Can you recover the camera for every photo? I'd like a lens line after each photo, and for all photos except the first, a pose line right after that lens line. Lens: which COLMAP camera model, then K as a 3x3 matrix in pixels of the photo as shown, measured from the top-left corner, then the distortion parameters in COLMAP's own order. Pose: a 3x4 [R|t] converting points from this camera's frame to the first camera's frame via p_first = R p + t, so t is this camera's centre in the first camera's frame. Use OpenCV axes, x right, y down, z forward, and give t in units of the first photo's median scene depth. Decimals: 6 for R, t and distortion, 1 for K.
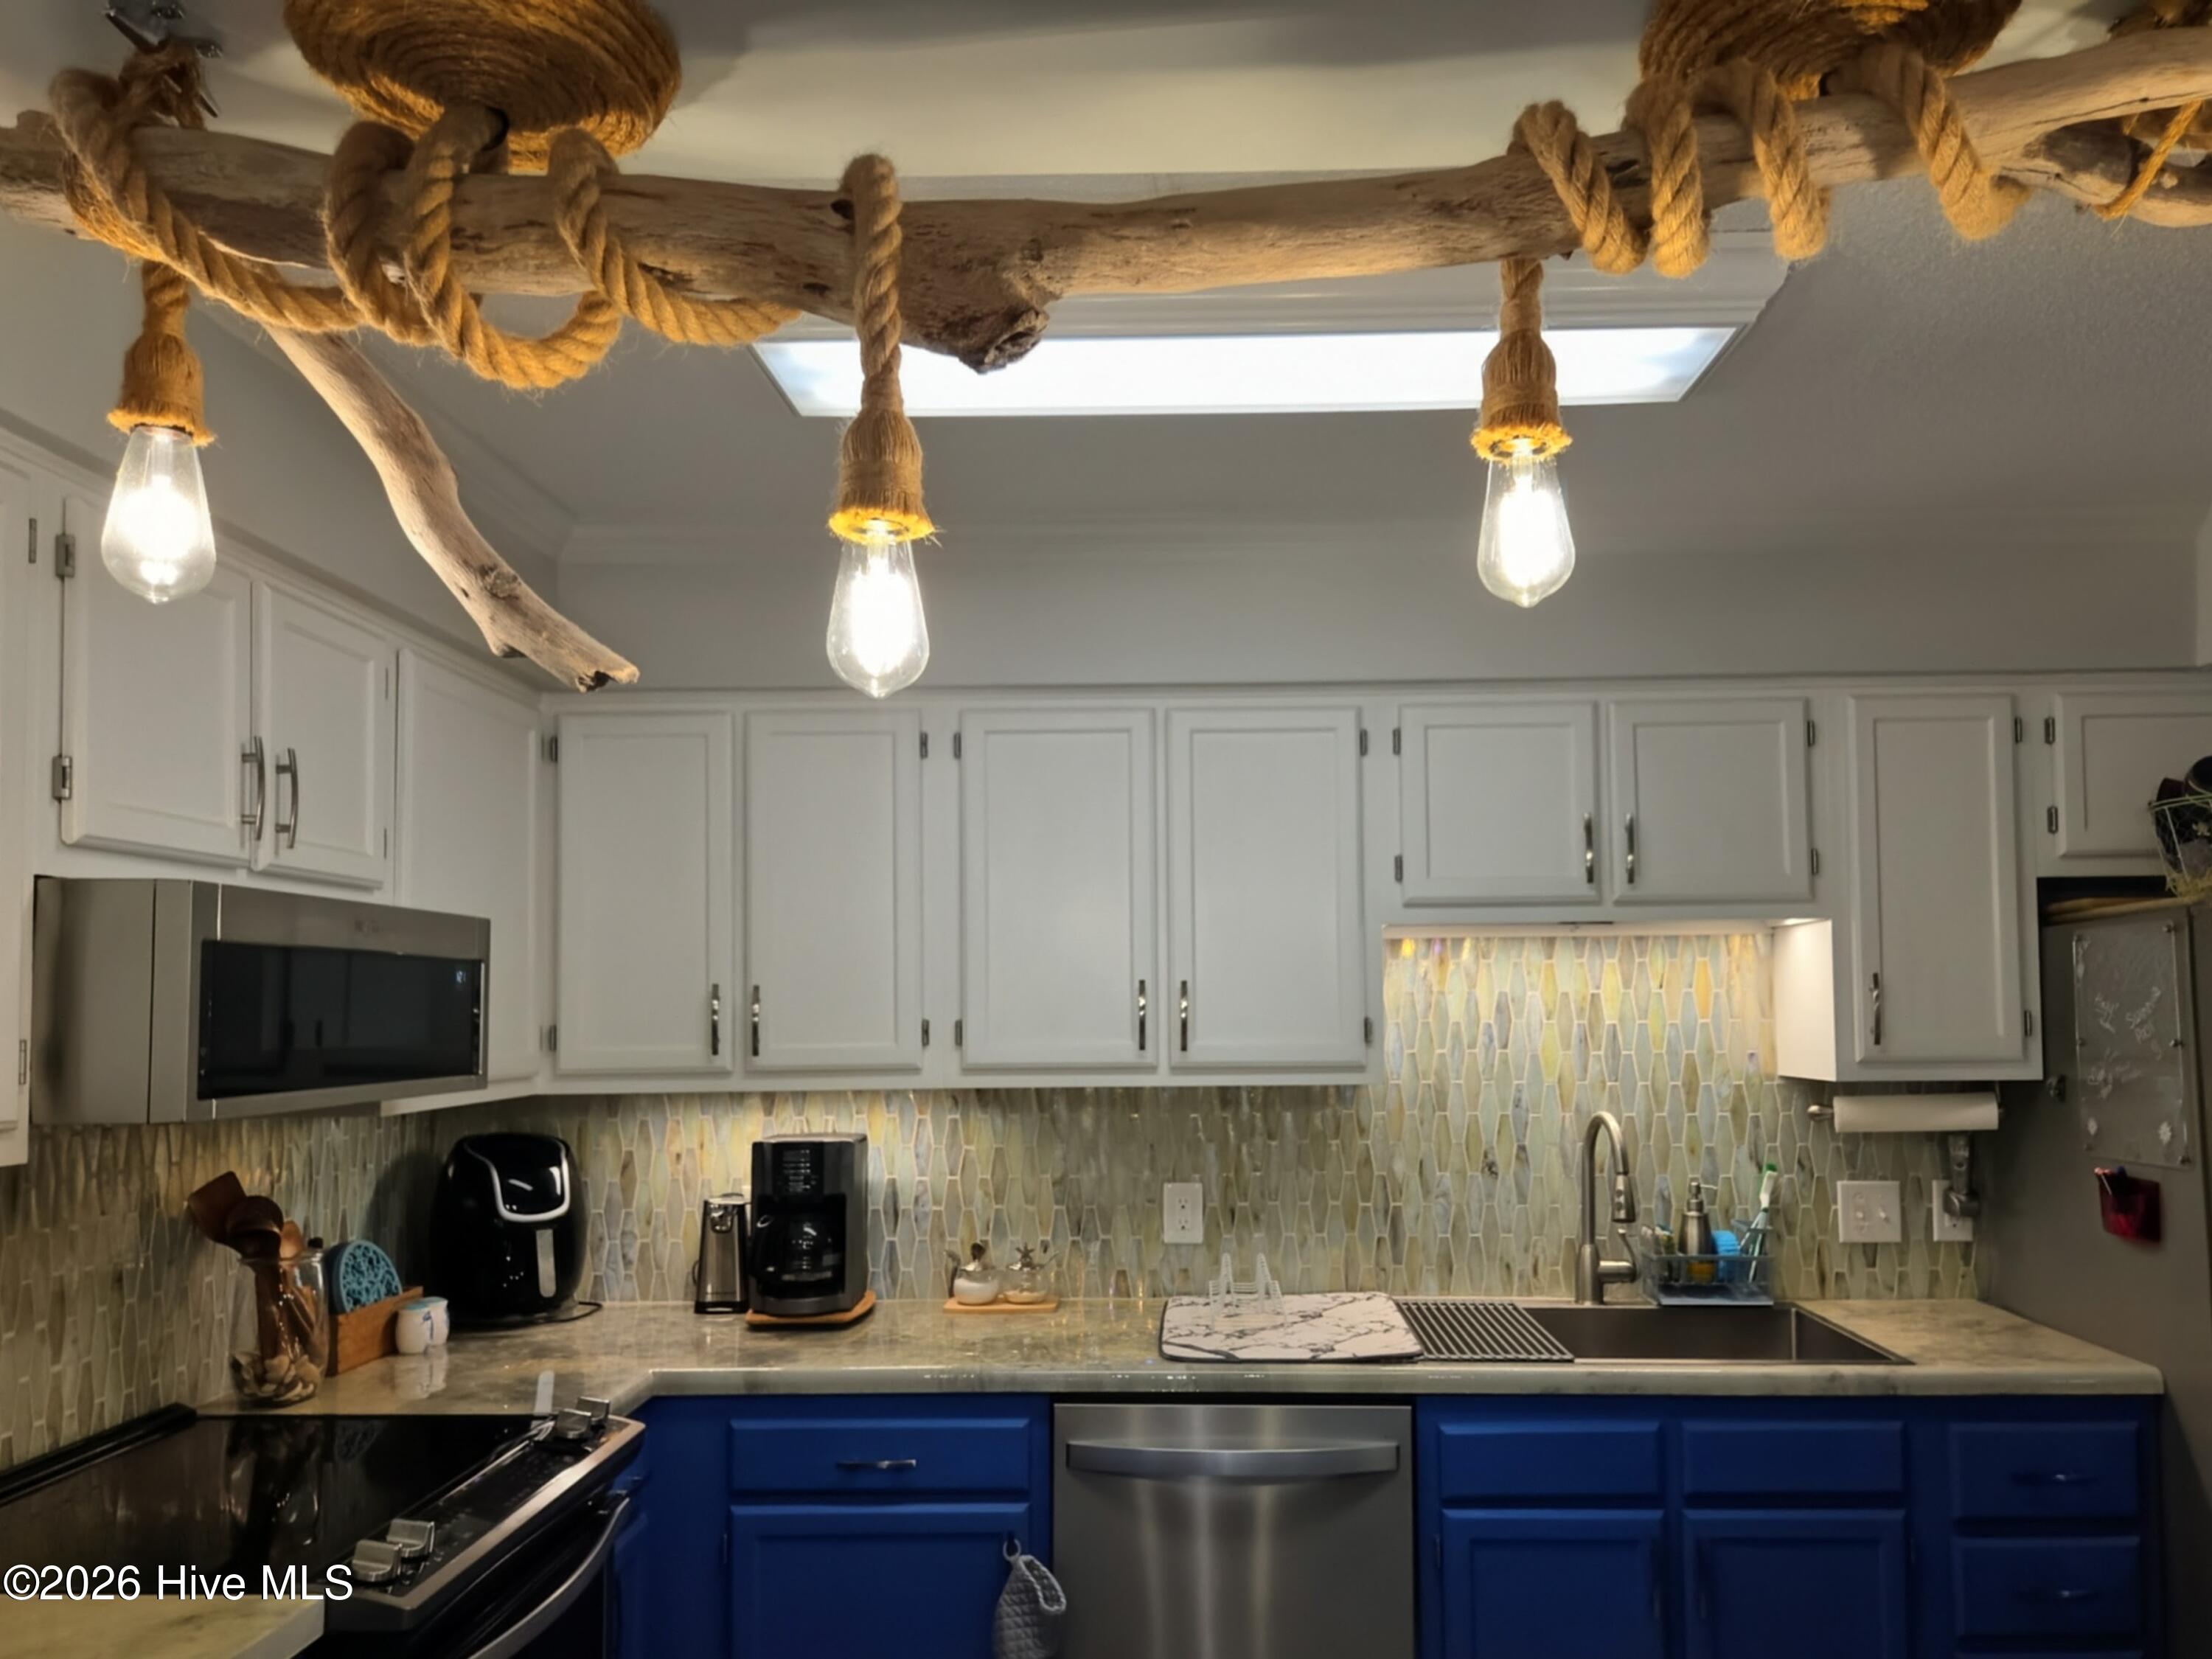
lens RADIAL K [[1697.2, 0, 1109.2], [0, 1697.2, 840.9], [0, 0, 1]] dist [0.065678, -0.040572]
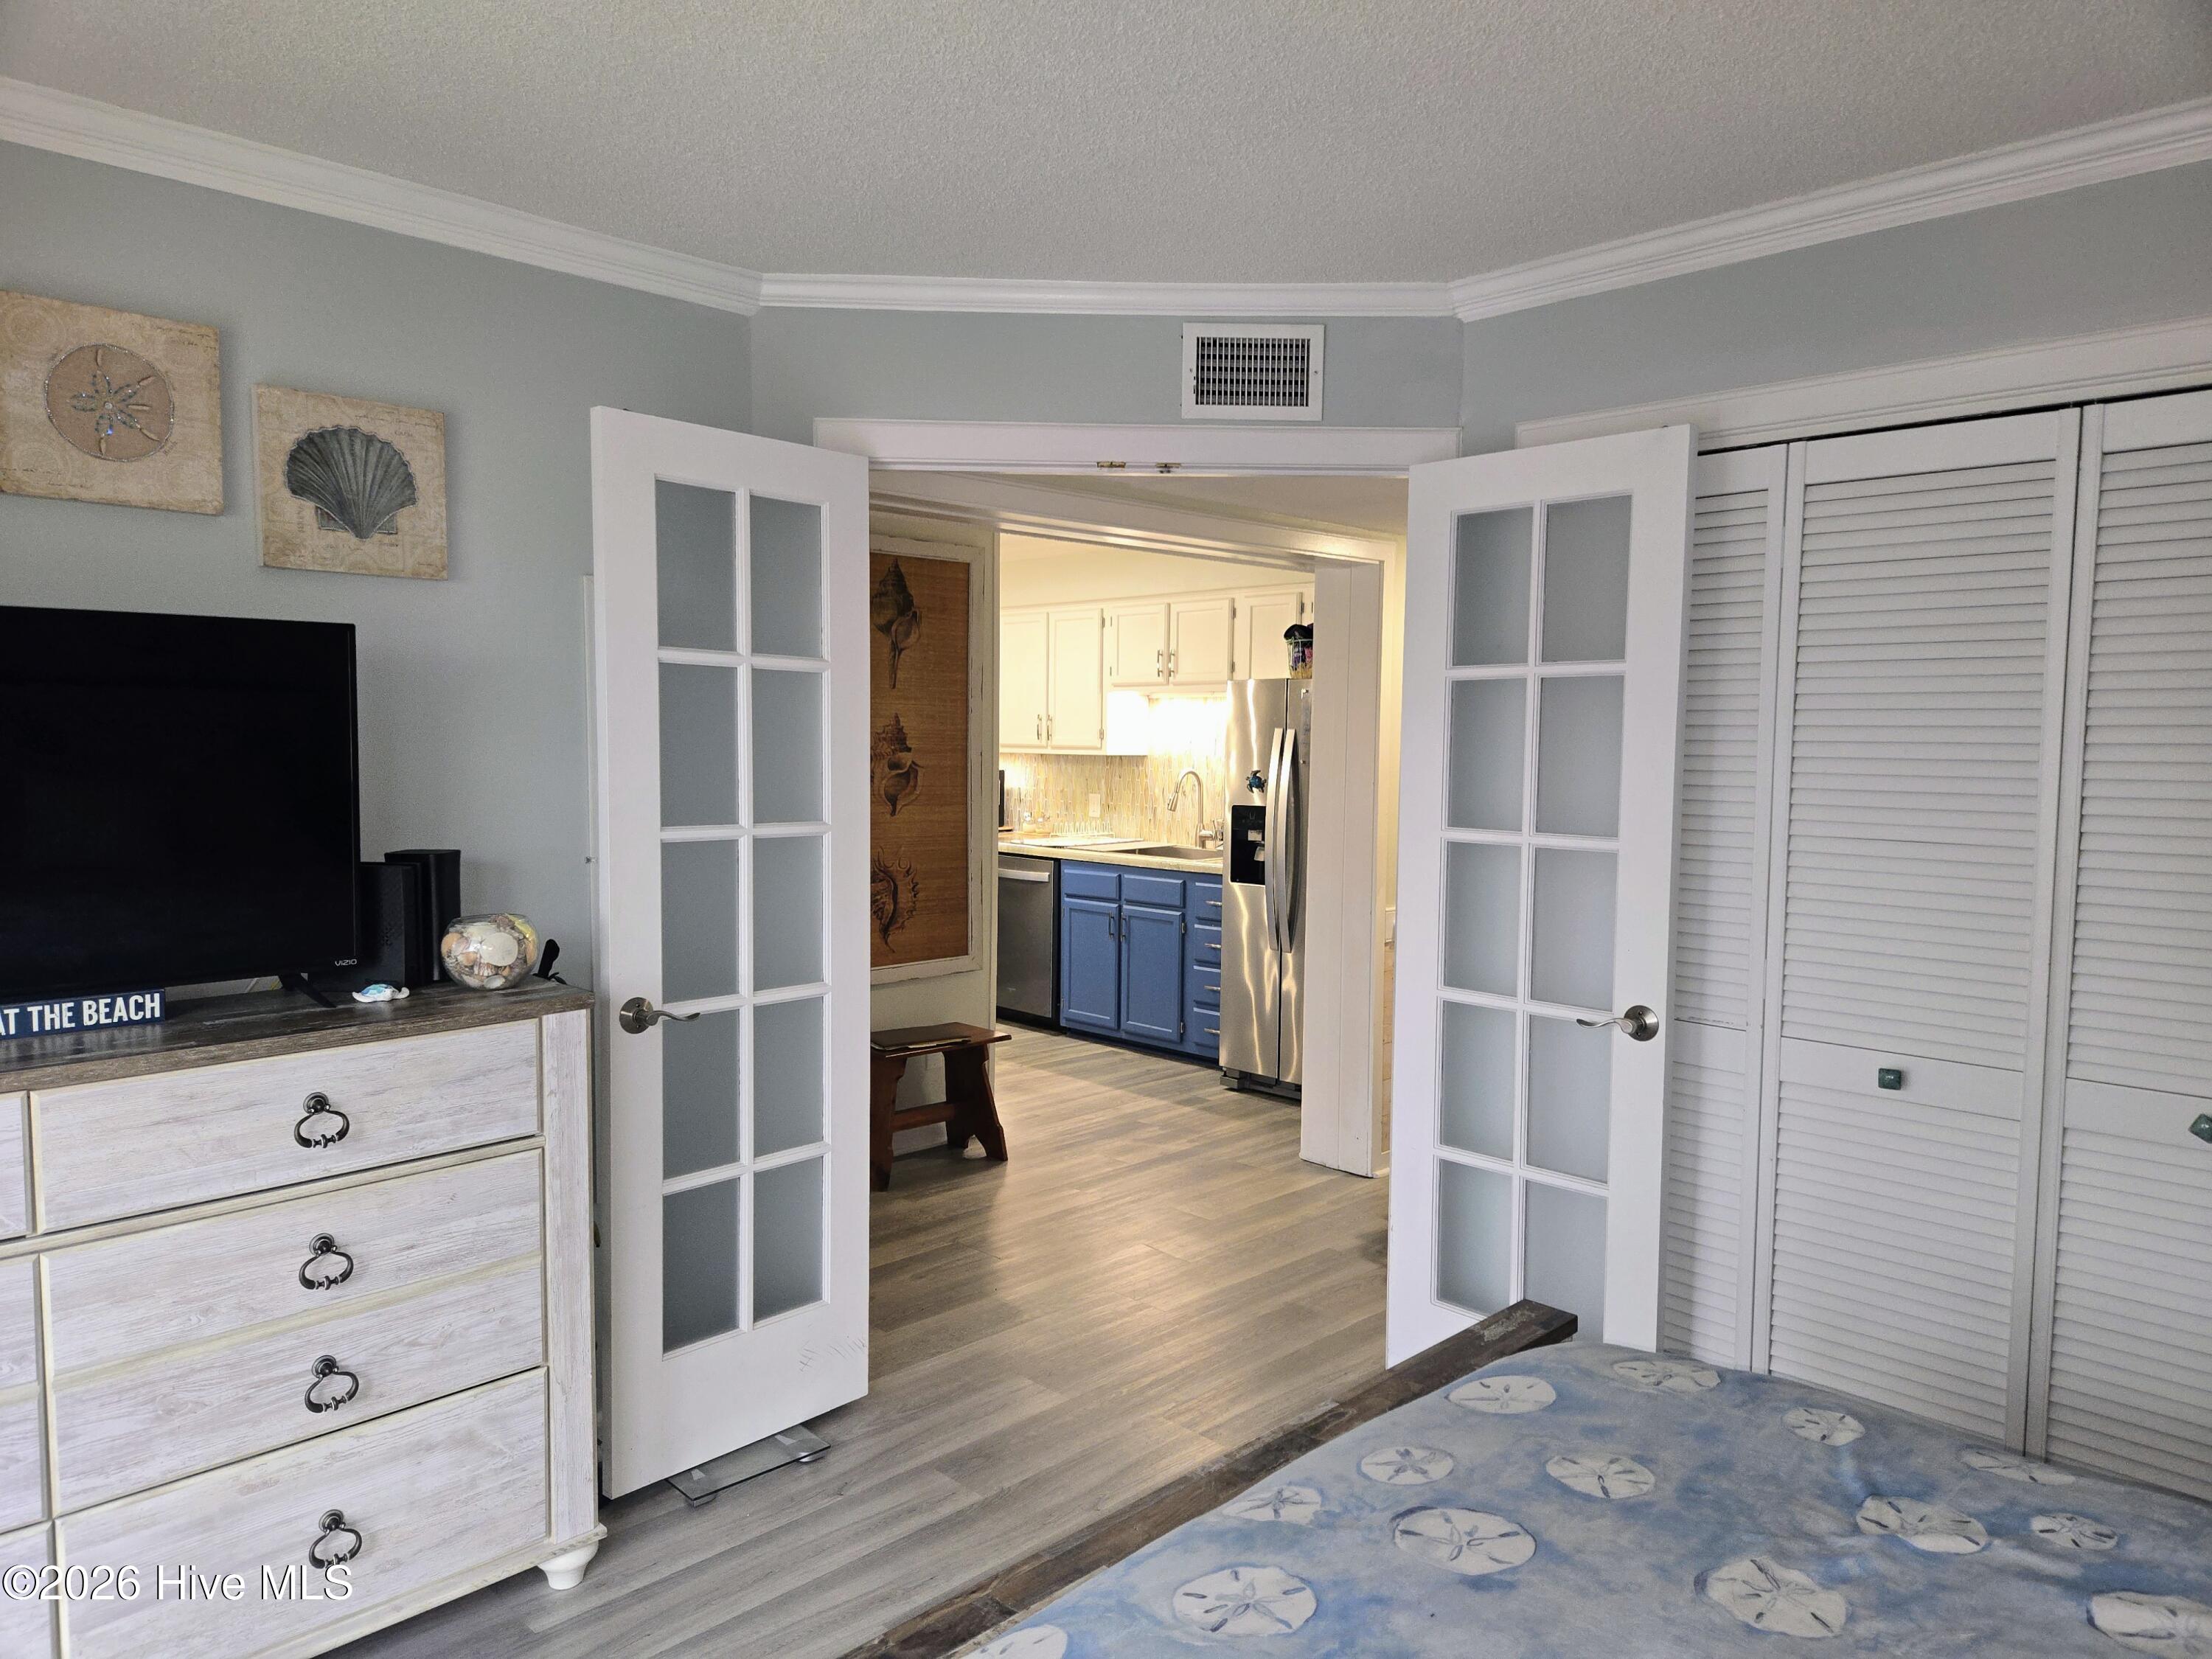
lens RADIAL K [[1501.5, 0, 1108.4], [0, 1501.5, 830.6], [0, 0, 1]] dist [0.035499, -0.035896]
pose [[0.728976, 0.065063, -0.681440, 1.600243], [0.054736, 0.986745, 0.152768, -0.086967], [0.682348, -0.148664, 0.715752, -0.608180]]
